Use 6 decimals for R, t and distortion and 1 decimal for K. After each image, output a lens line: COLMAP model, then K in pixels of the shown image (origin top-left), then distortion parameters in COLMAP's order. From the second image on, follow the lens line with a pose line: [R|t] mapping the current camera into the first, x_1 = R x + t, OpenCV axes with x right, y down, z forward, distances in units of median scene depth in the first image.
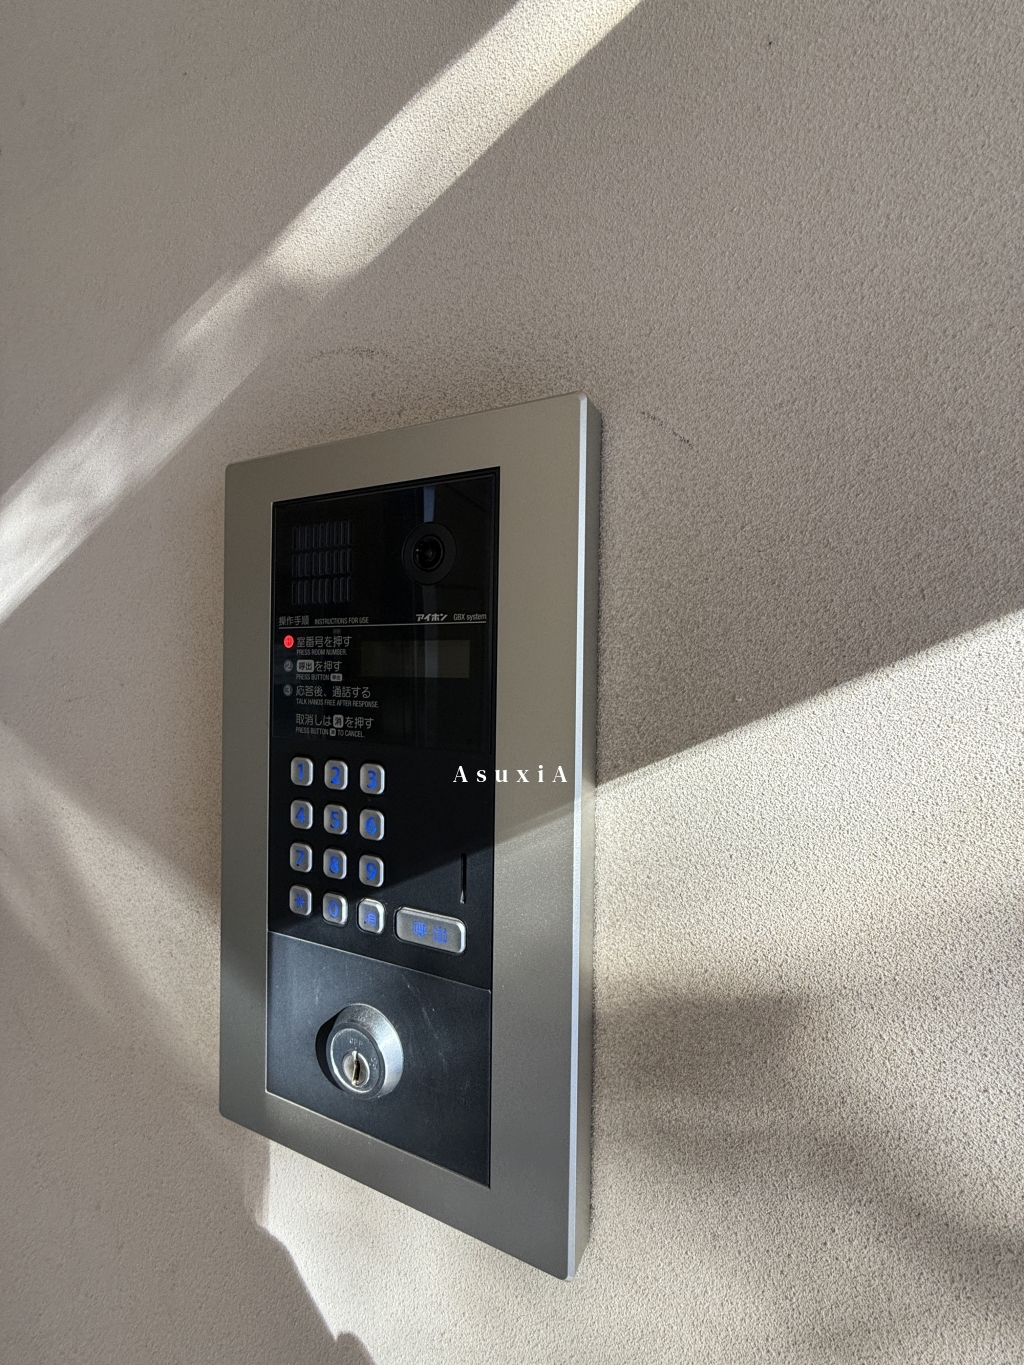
lens RADIAL K [[540.6, 0, 512.0], [0, 540.6, 682.5], [0, 0, 1]] dist [-0.001032, 0.000127]
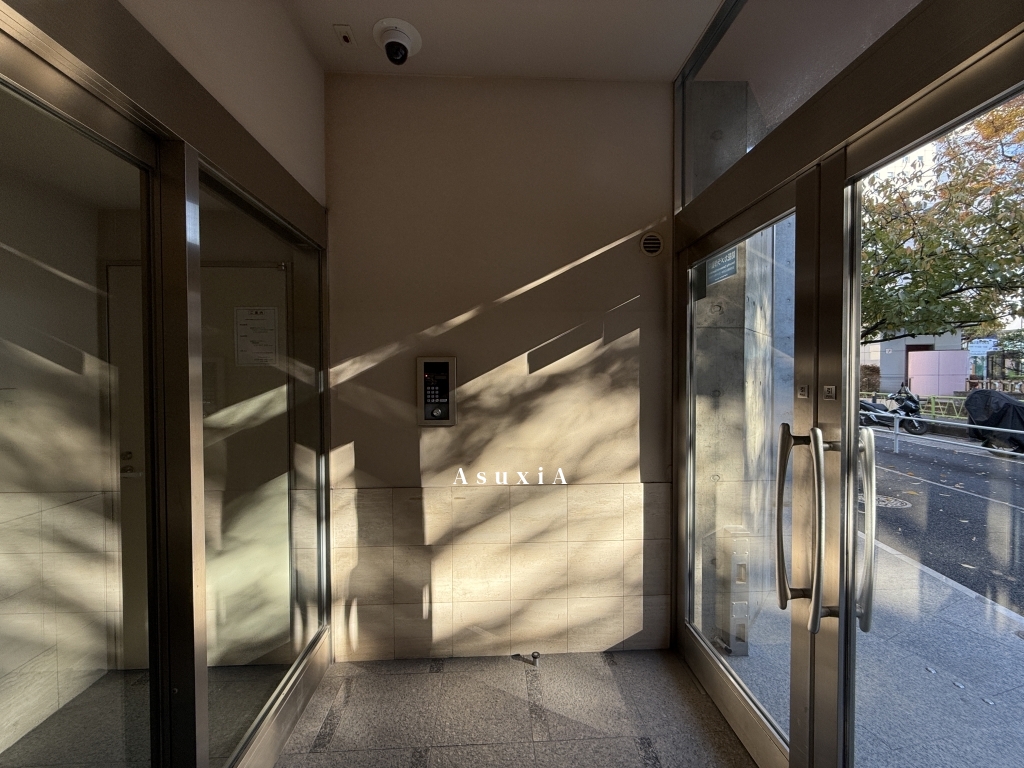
lens RADIAL K [[405.5, 0, 512.0], [0, 405.5, 384.0], [0, 0, 1]] dist [-0.001032, 0.000127]
pose [[0.893215, -0.022799, 0.449052, -2.595018], [0.016041, 0.999694, 0.018847, -0.040653], [-0.449344, -0.009631, 0.893307, -7.088609]]
